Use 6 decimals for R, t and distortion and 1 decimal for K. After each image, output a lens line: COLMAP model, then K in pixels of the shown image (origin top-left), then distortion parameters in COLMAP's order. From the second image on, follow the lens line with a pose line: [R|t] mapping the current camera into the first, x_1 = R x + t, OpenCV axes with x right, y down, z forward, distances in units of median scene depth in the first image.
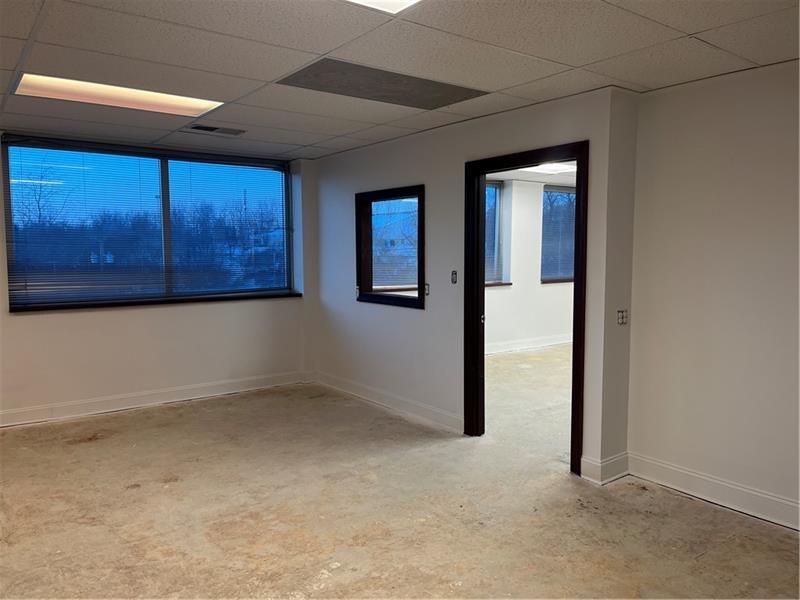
lens RADIAL K [[606.1, 0, 393.3], [0, 606.1, 301.3], [0, 0, 1]] dist [0.033468, -0.029006]
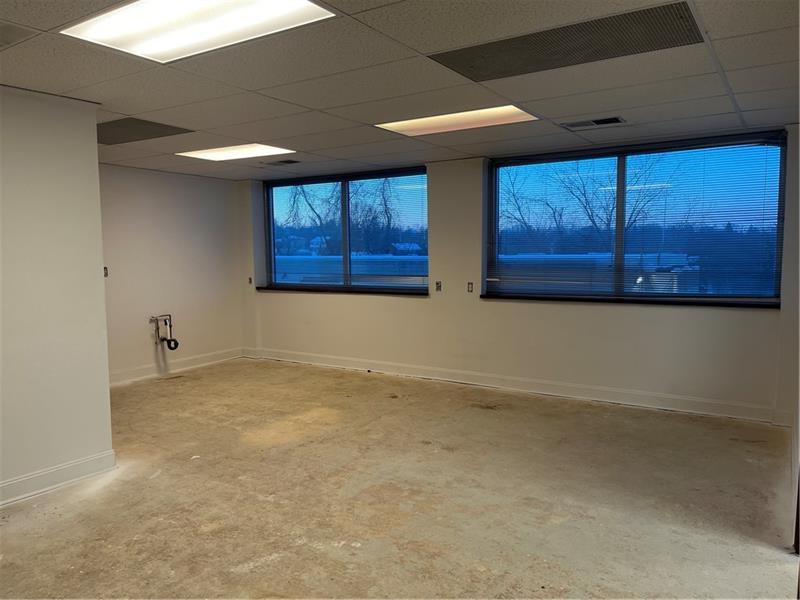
lens RADIAL K [[606.1, 0, 394.6], [0, 606.1, 296.6], [0, 0, 1]] dist [0.033468, -0.029006]
pose [[0.346231, 0.068514, -0.935644, 0.666278], [-0.071984, 0.996330, 0.046320, -0.040409], [0.935383, 0.051314, 0.349892, 0.495727]]
